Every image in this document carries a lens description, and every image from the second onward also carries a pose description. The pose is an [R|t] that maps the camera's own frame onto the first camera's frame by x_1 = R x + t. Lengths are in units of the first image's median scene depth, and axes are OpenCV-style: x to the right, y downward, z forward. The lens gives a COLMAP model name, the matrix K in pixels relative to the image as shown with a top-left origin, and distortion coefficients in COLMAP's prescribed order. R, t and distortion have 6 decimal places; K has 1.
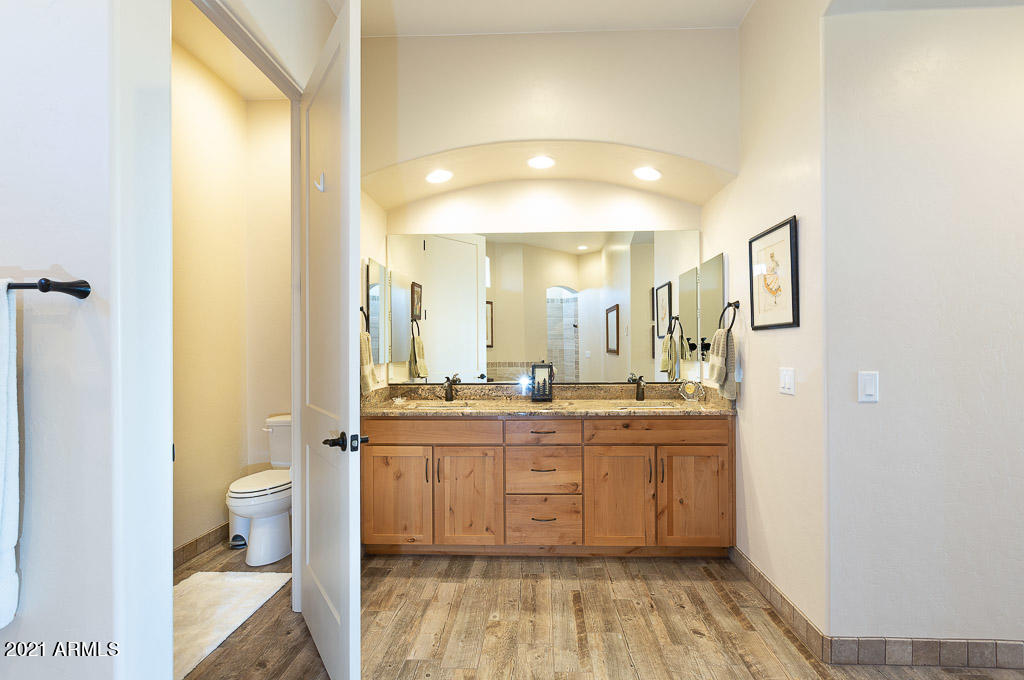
lens RADIAL K [[459.2, 0, 514.8], [0, 459.2, 346.9], [0, 0, 1]] dist [-0.000390, -0.000054]
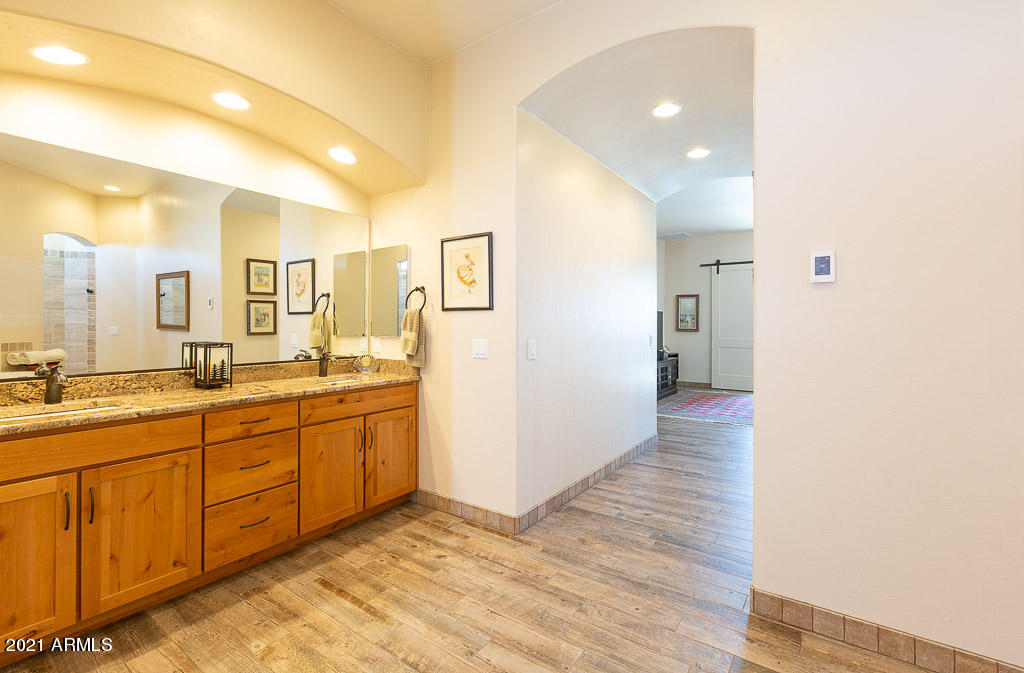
lens RADIAL K [[462.9, 0, 514.0], [0, 462.9, 320.6], [0, 0, 1]] dist [0.001025, -0.000038]
pose [[0.535870, 0.015991, 0.844149, -0.415582], [-0.011724, 0.999865, -0.011498, 0.002639], [-0.844219, -0.003735, 0.535985, 0.131093]]
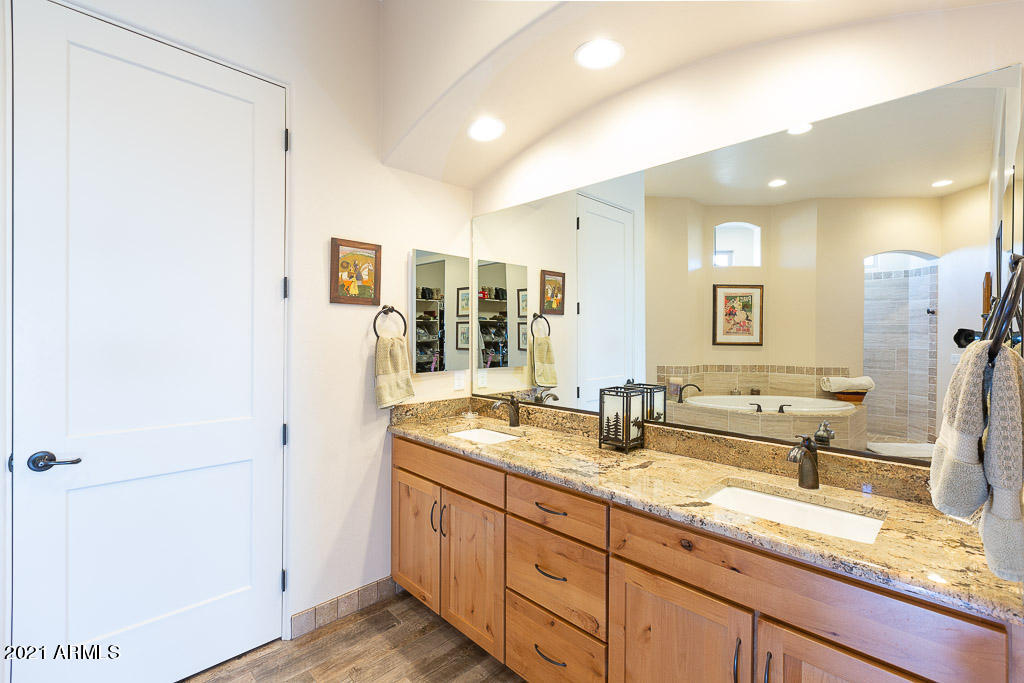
lens RADIAL K [[447.6, 0, 510.4], [0, 447.6, 338.5], [0, 0, 1]] dist [0.002030, 0.000232]
pose [[0.732968, 0.013752, -0.680124, 0.416972], [-0.008343, 0.999902, 0.011226, -0.040232], [0.680211, -0.002554, 0.733011, 0.545284]]
